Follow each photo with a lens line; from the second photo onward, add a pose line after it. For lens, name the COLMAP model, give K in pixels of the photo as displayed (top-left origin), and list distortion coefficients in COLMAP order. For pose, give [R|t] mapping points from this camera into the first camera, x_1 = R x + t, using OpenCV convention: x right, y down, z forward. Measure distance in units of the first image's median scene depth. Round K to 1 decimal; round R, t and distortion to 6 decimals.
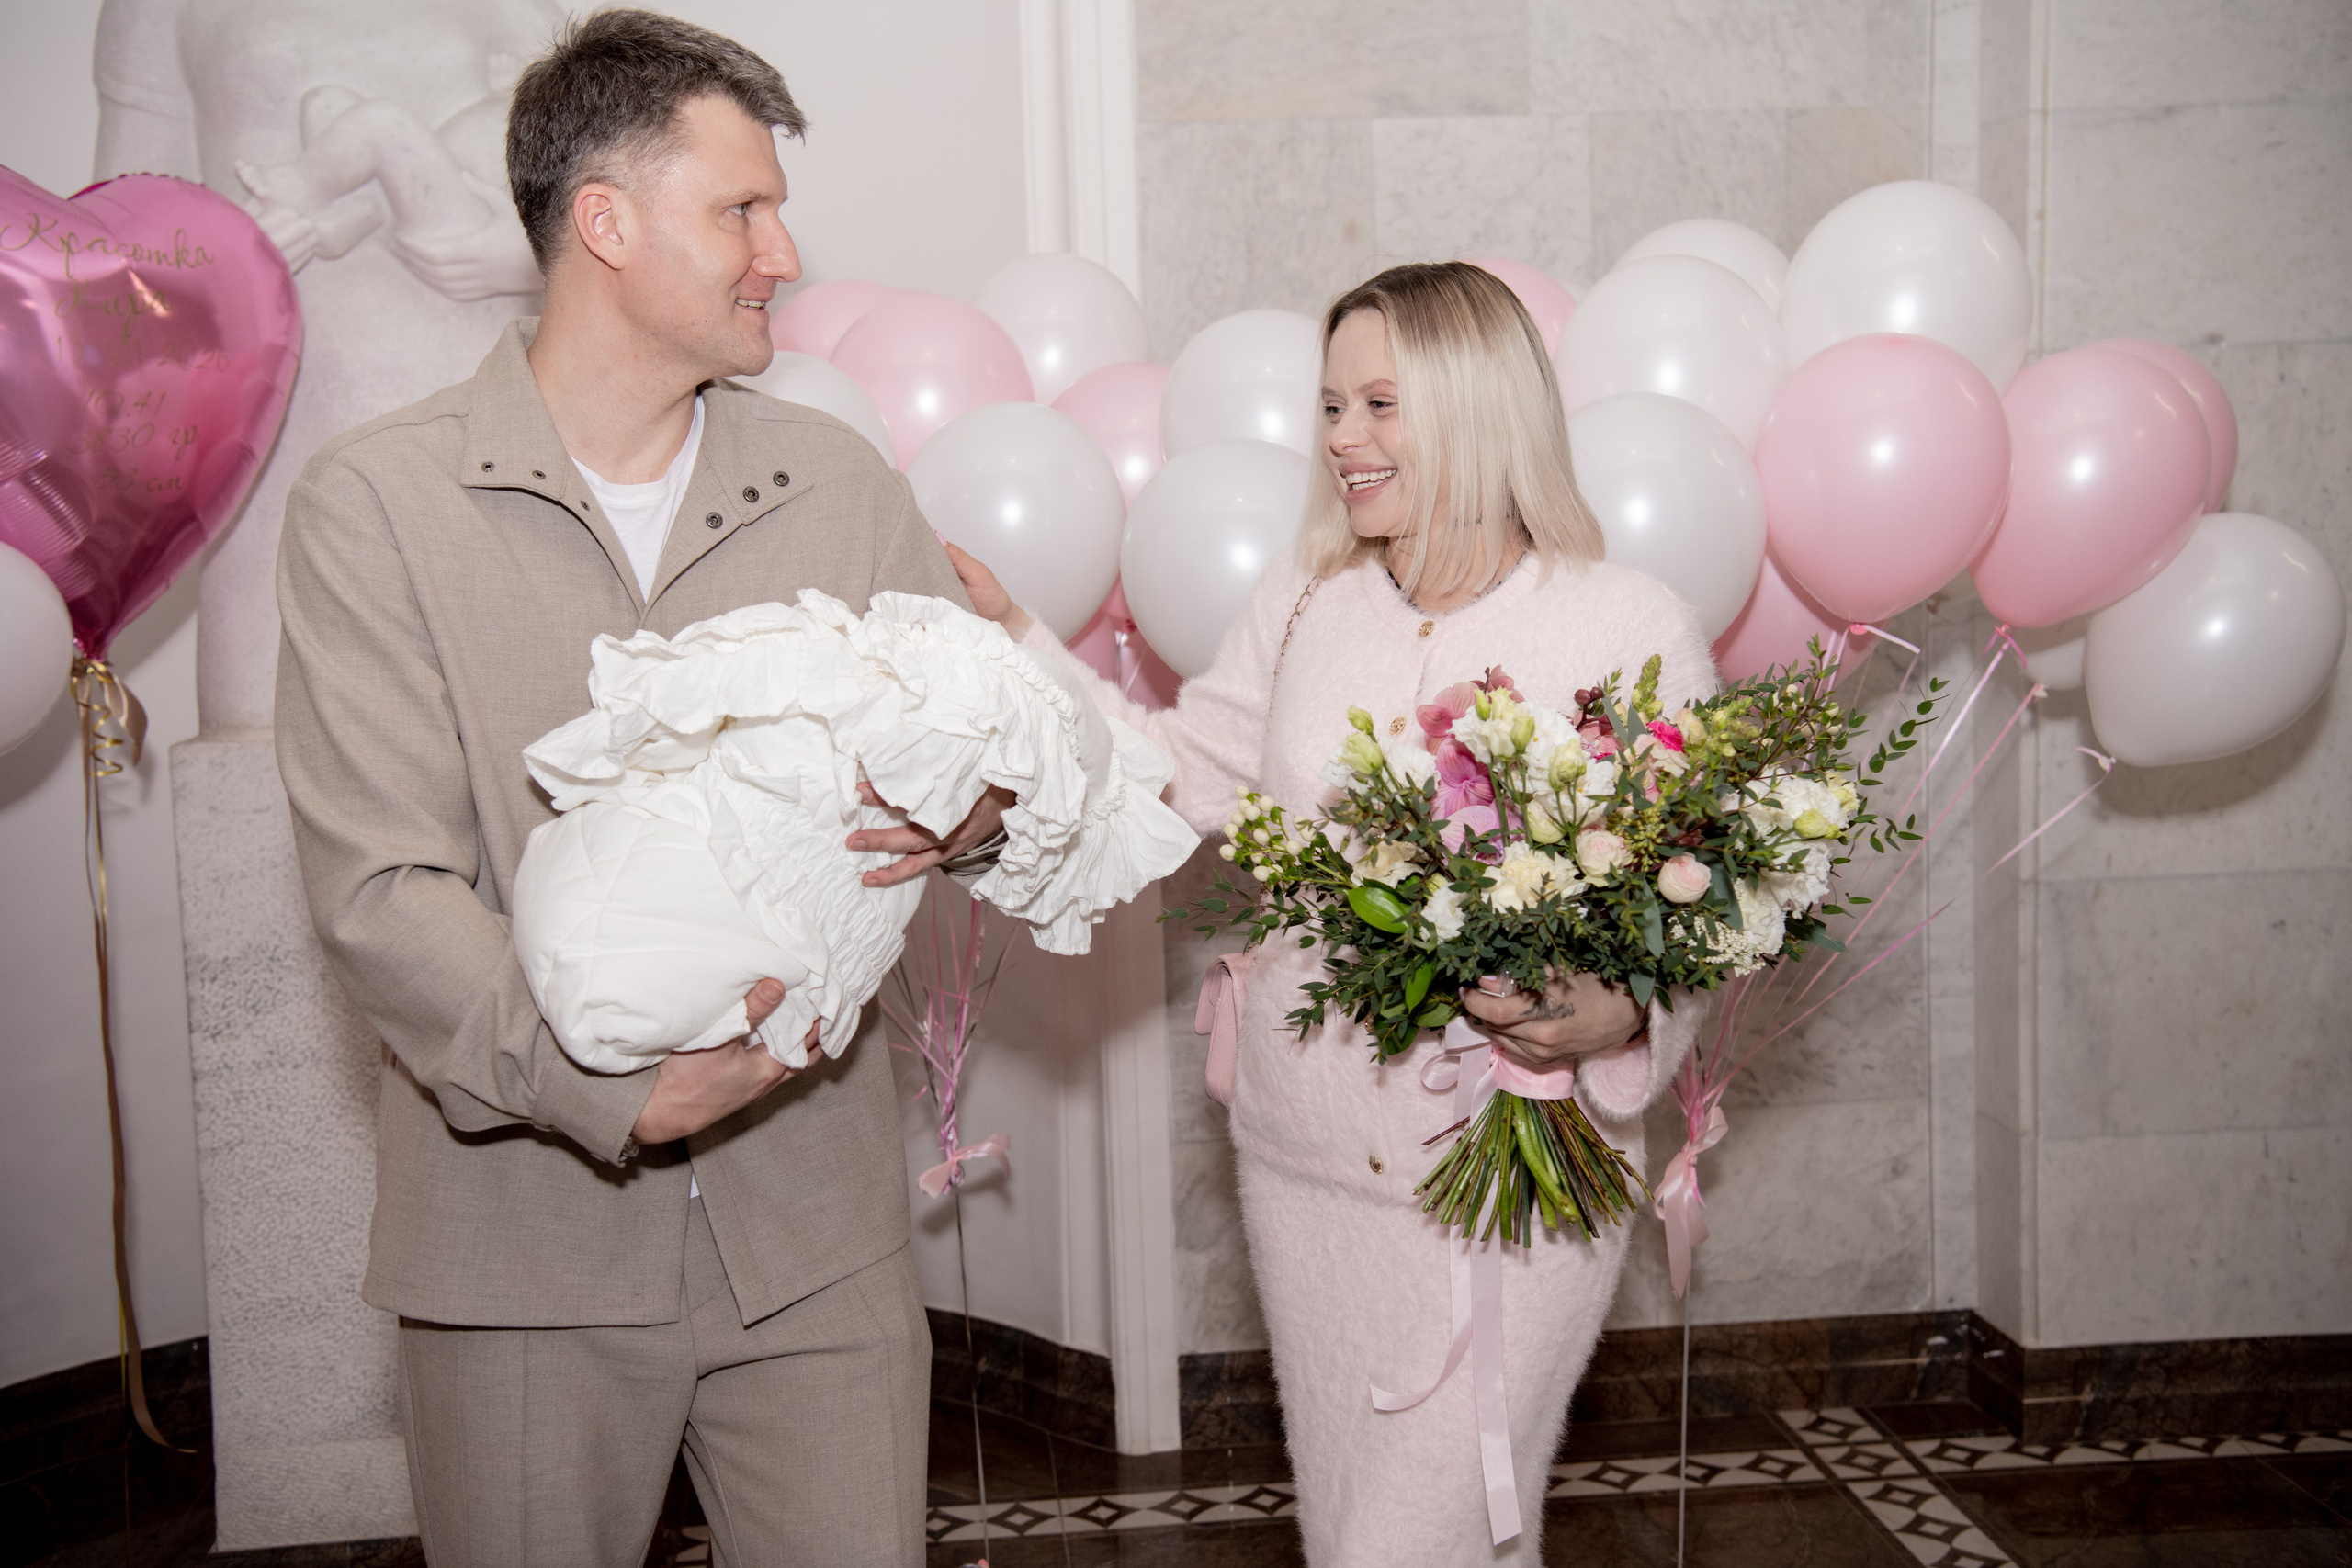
lens RADIAL K [[2677.2, 0, 1187.5], [0, 2677.2, 770.2], [0, 0, 1]] dist [0.052967, 0.163541]
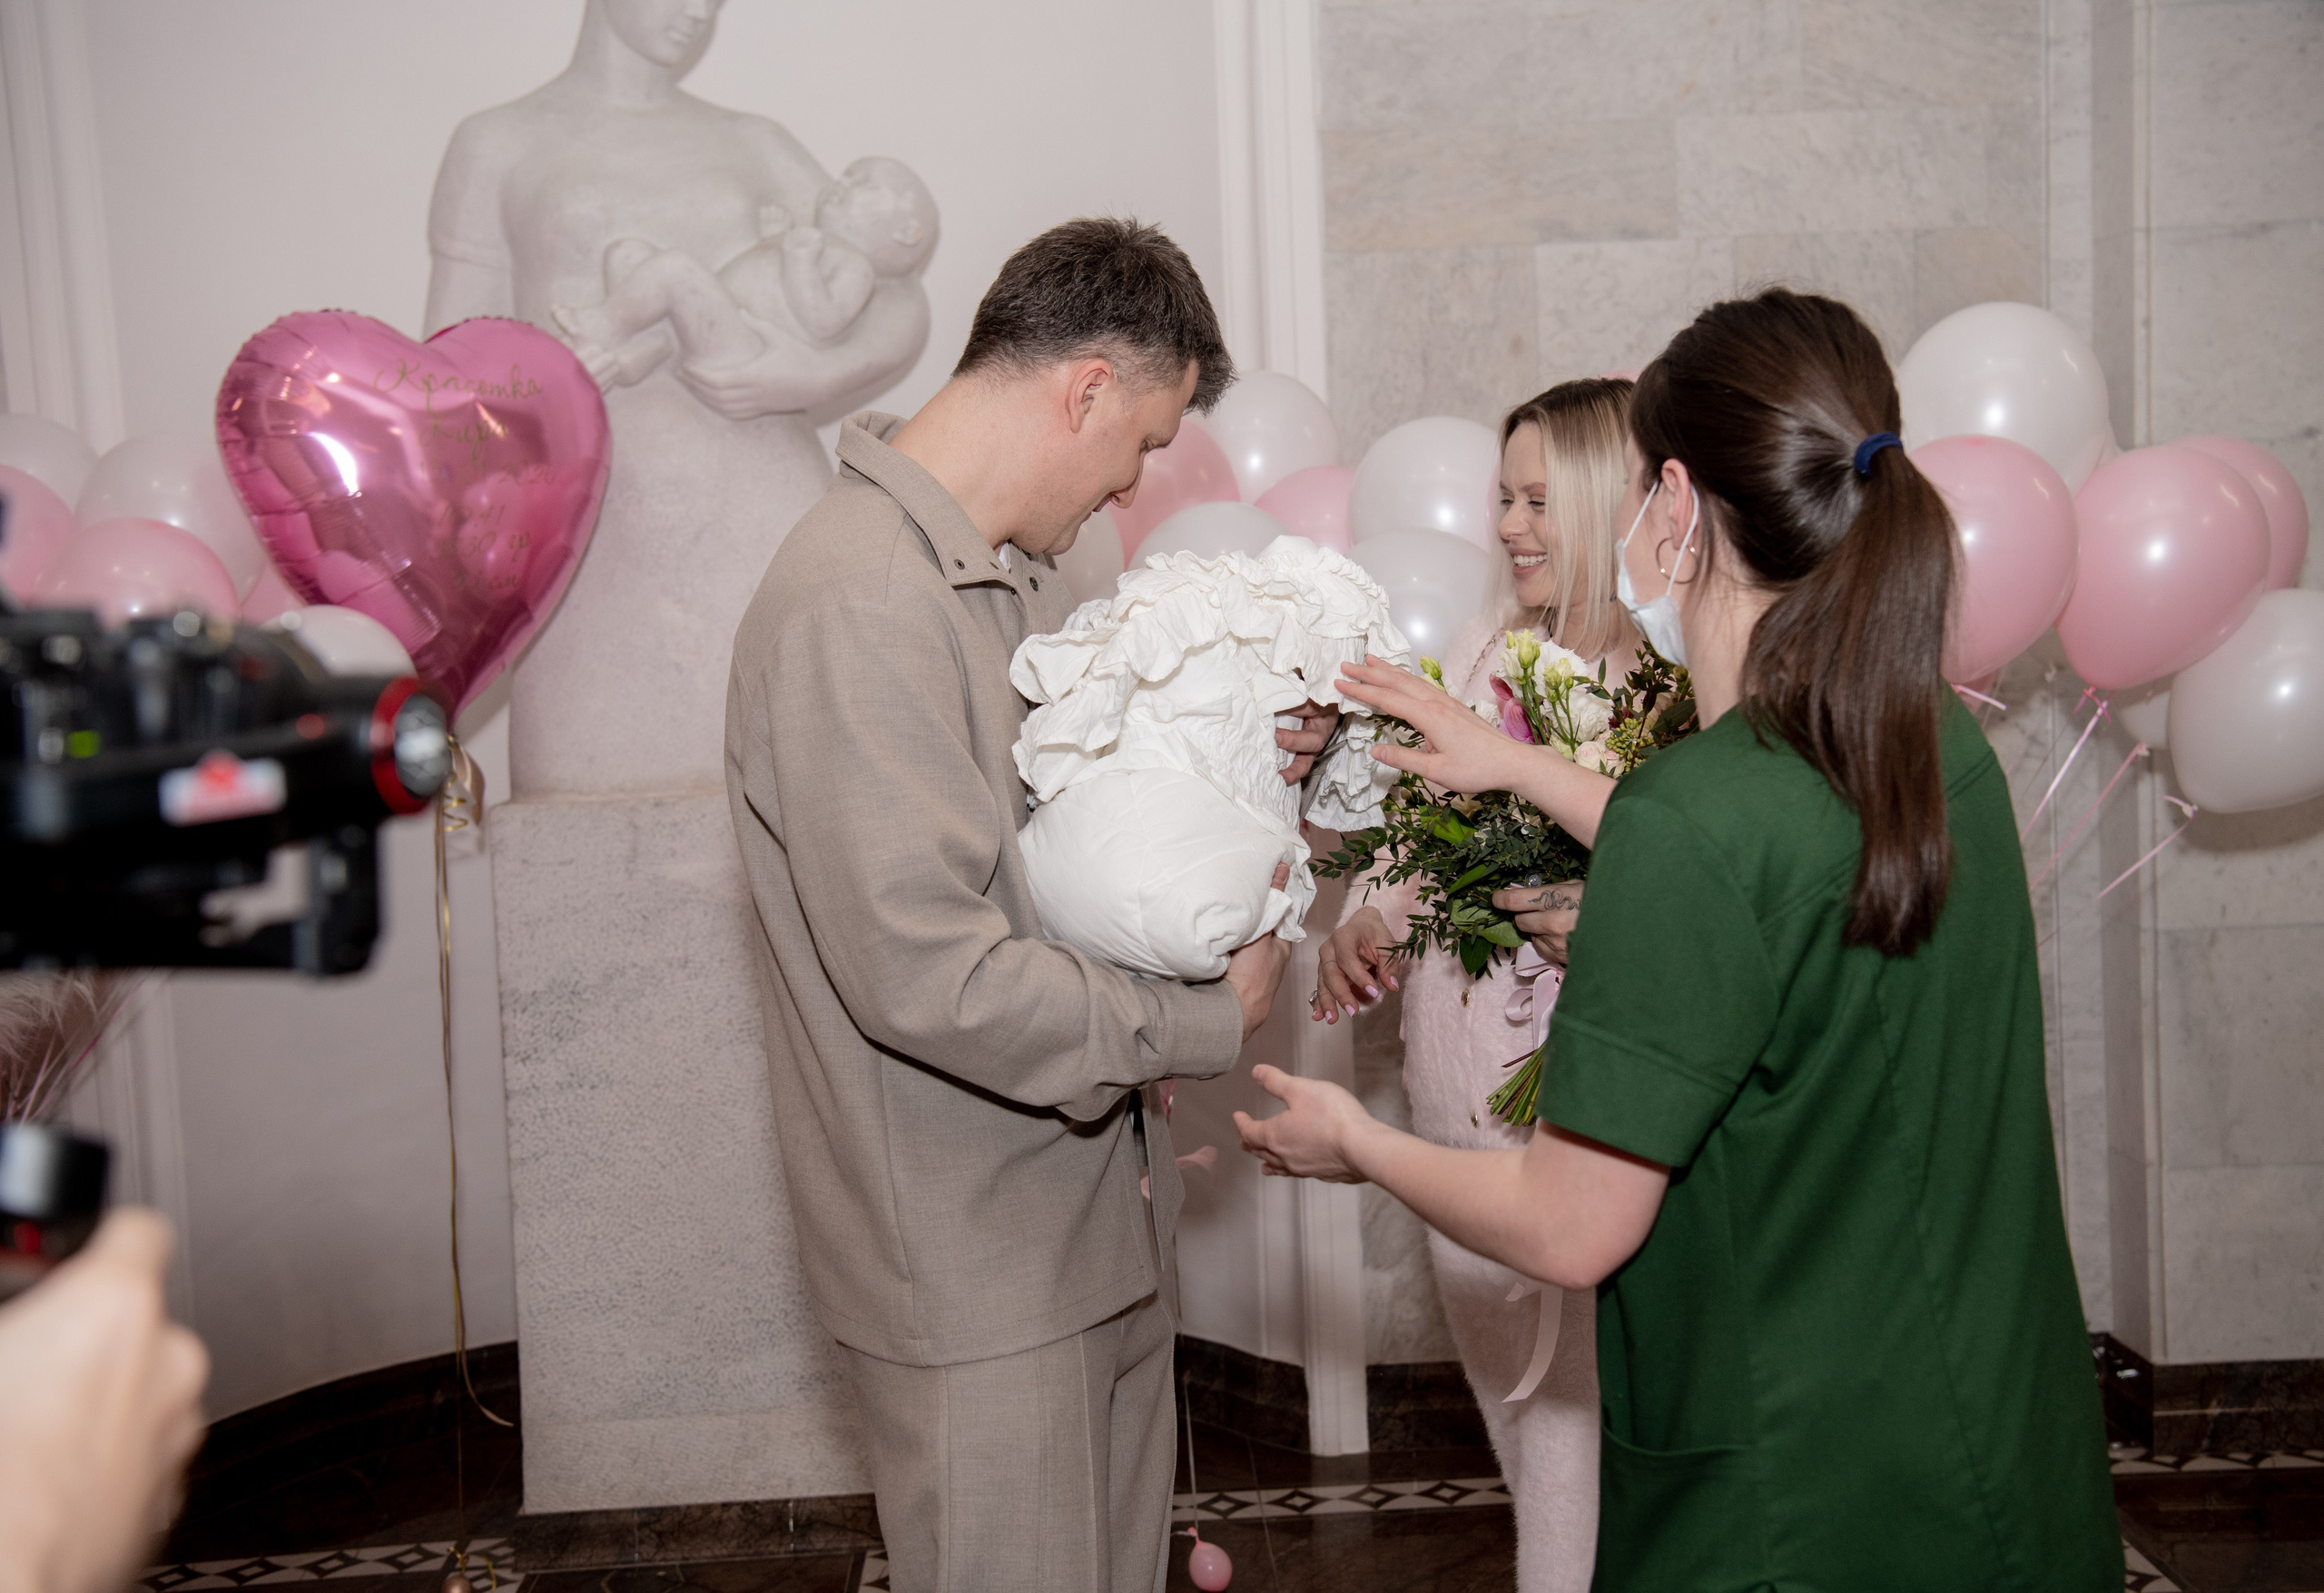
lens RADIAL K [[2776.3, 0, 1206.6], [0, 2776.3, 779.4], [0, 0, 1]] dist [0.060993, 0.137433]
pose [[0.998139, -0.004593, -0.060812, 0.001945], [0.002388, 0.999339, -0.036279, 0.020793], [0.060938, 0.036067, 0.997490, -0.152857]]
